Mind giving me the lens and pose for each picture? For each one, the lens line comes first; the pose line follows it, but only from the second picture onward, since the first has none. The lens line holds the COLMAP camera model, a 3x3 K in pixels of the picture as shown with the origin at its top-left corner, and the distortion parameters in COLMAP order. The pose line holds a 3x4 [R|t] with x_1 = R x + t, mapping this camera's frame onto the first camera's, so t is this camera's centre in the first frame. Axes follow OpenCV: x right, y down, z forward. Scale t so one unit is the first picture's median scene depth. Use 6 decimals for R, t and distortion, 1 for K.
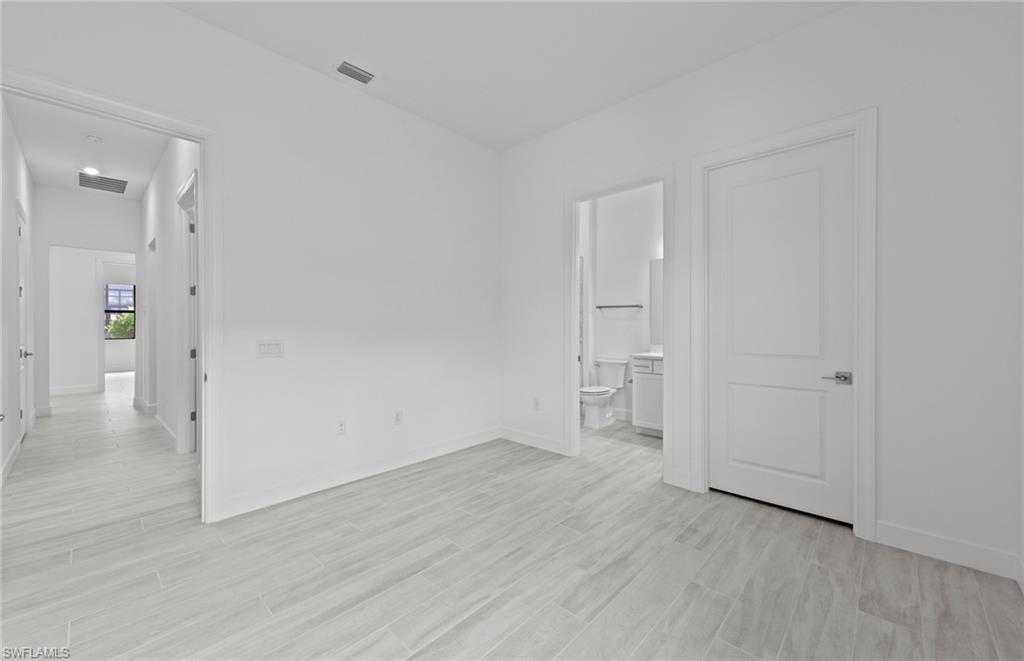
lens RADIAL K [[400.2, 0, 513.4], [0, 400.2, 326.9], [0, 0, 1]] dist [-0.002091, -0.000234]
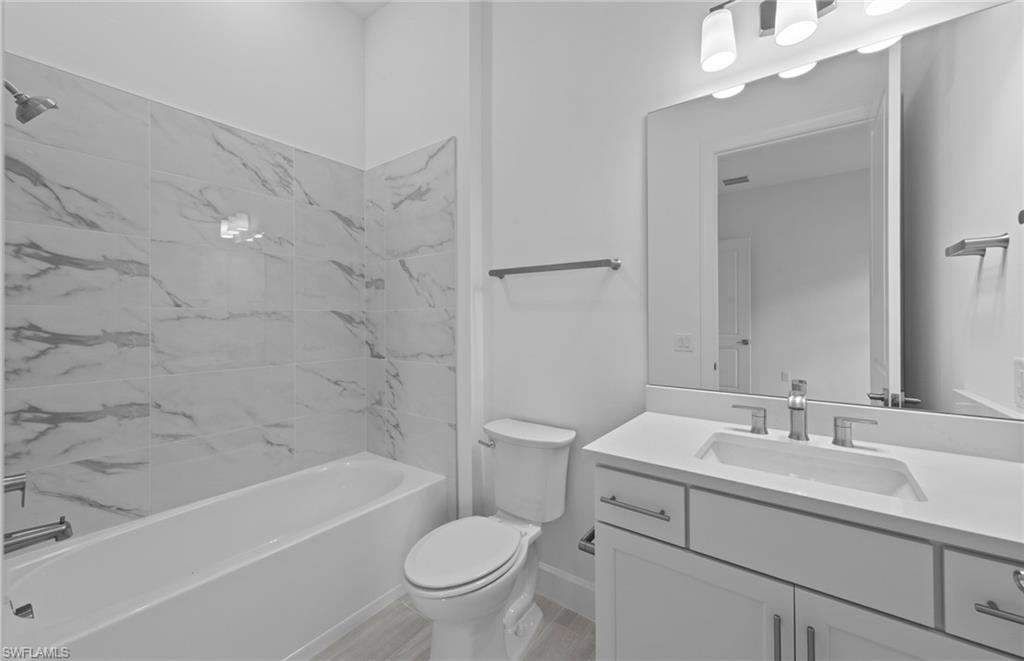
lens RADIAL K [[400.2, 0, 513.4], [0, 400.2, 326.9], [0, 0, 1]] dist [-0.002091, -0.000234]
pose [[0.992816, -0.008320, 0.119358, 0.197957], [0.006623, 0.999871, 0.014607, -0.006617], [-0.119464, -0.013712, 0.992744, 0.687747]]
